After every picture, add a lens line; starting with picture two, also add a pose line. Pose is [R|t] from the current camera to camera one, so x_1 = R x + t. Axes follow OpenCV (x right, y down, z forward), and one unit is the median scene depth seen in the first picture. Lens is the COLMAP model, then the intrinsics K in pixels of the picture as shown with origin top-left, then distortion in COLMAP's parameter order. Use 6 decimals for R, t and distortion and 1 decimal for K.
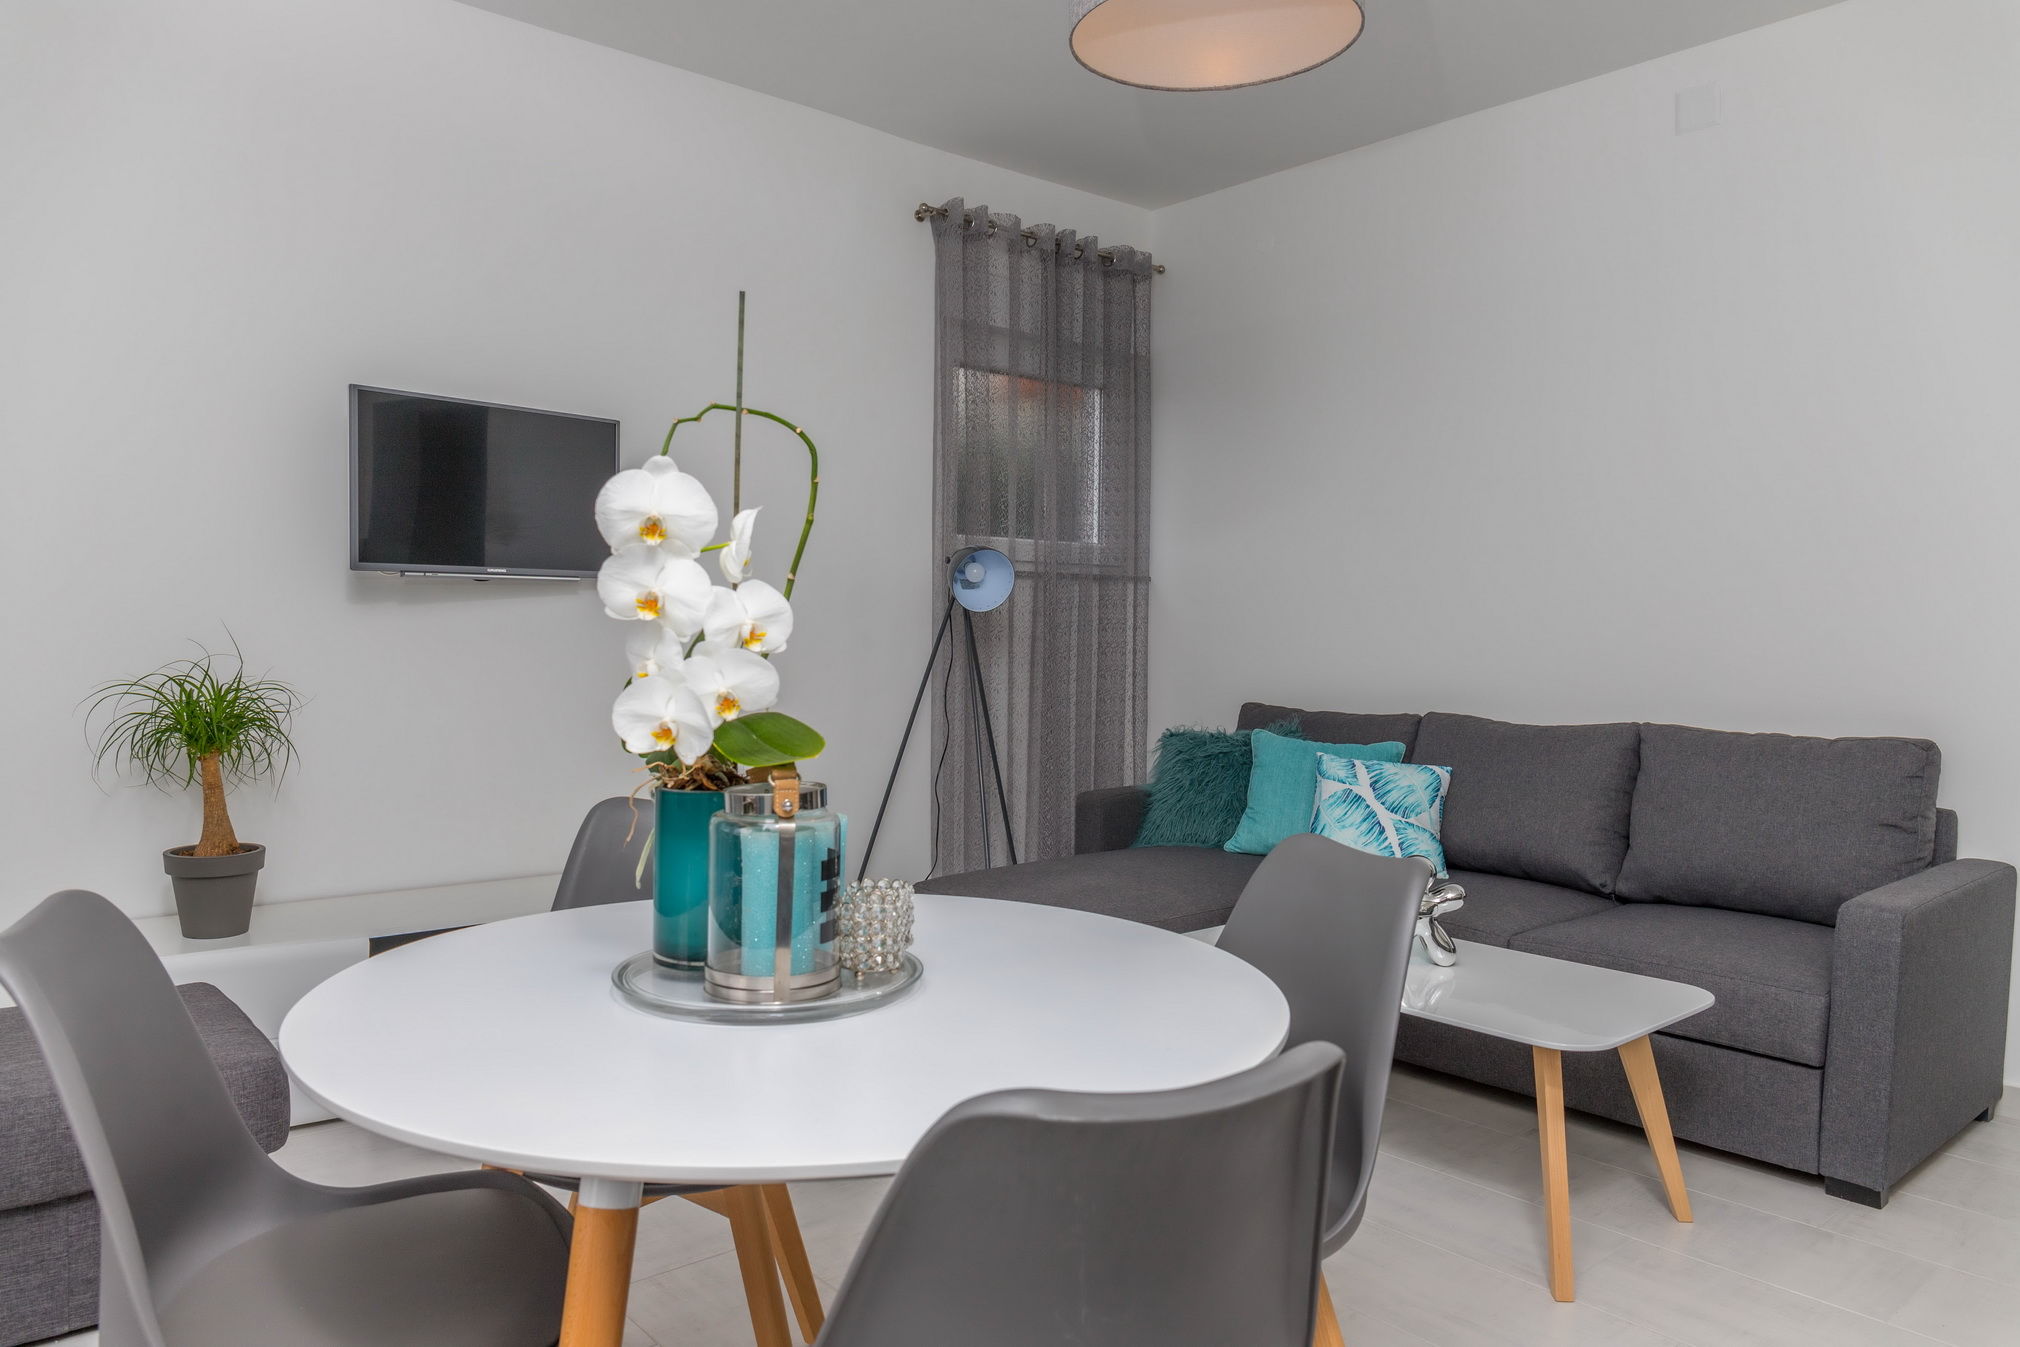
lens RADIAL K [[1359.6, 0, 979.1], [0, 1359.6, 682.8], [0, 0, 1]] dist [-0.028953, -0.001683]
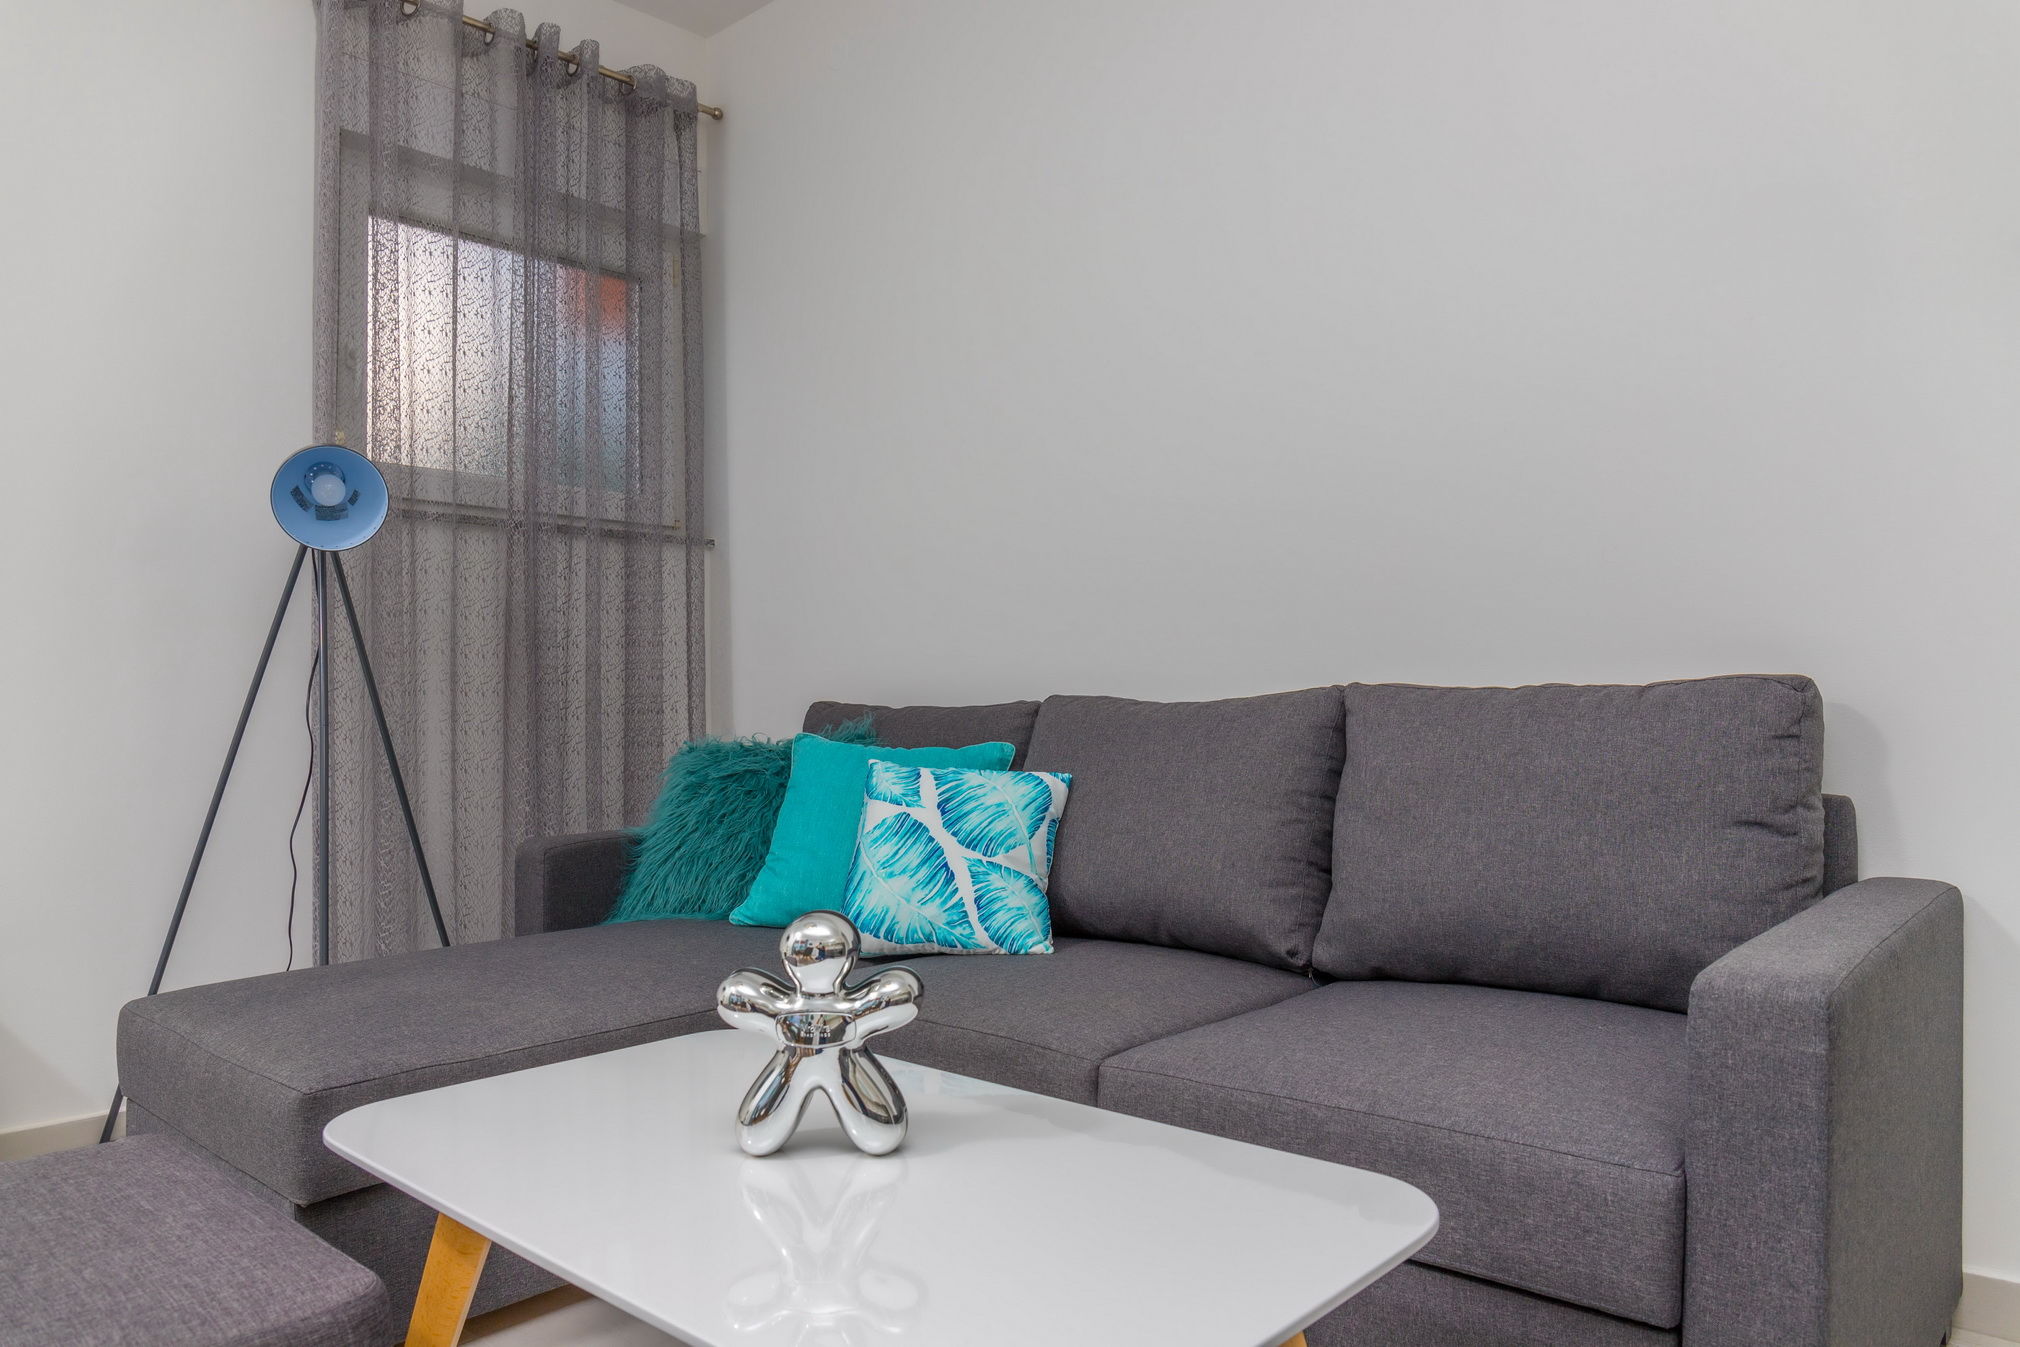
lens RADIAL K [[1359.6, 0, 979.1], [0, 1359.6, 682.8], [0, 0, 1]] dist [-0.028953, -0.001683]
pose [[0.991535, -0.022130, 0.127940, 0.234024], [0.029885, 0.997810, -0.059015, 0.057995], [-0.126353, 0.062339, 0.990025, 0.389507]]
